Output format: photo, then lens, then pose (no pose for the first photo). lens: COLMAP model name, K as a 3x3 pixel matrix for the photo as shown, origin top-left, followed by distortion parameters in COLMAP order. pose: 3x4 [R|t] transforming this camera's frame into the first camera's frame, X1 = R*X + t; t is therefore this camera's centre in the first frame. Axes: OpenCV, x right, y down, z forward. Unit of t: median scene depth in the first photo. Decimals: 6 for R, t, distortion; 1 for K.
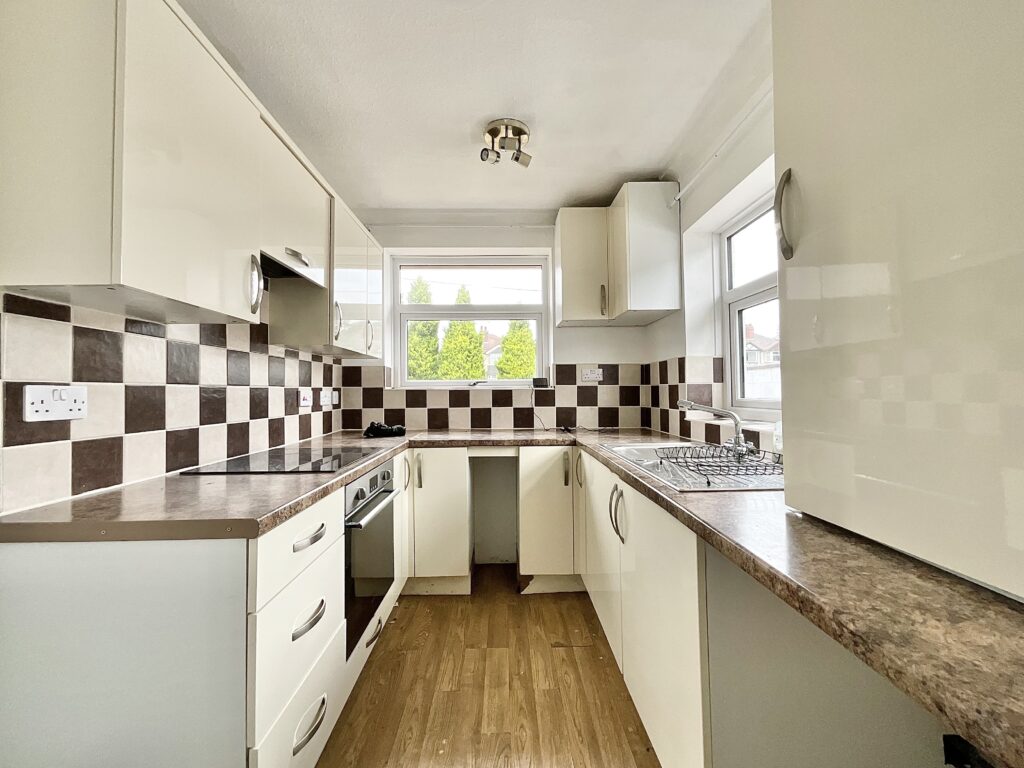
lens RADIAL K [[416.0, 0, 510.7], [0, 416.0, 382.7], [0, 0, 1]] dist [-0.003040, 0.000104]
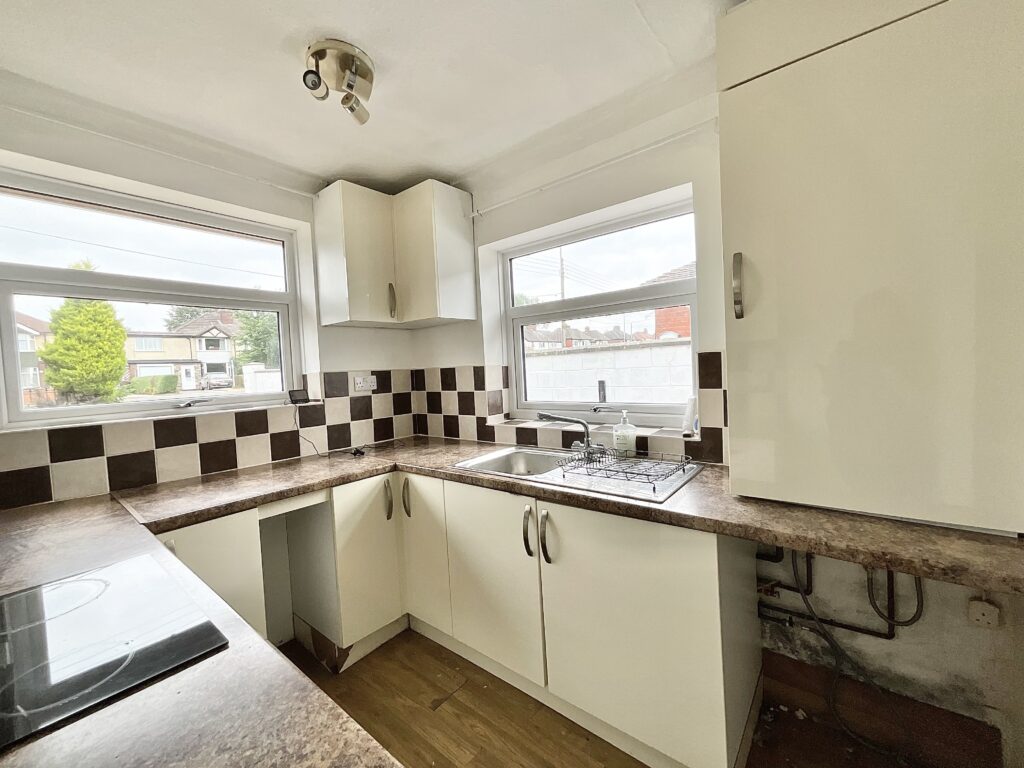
lens RADIAL K [[416.0, 0, 510.7], [0, 416.0, 382.7], [0, 0, 1]] dist [-0.003040, 0.000104]
pose [[0.645342, -0.050128, 0.762248, -0.333746], [0.025797, 0.998706, 0.043838, -0.062146], [-0.763458, -0.008627, 0.645799, 0.257131]]
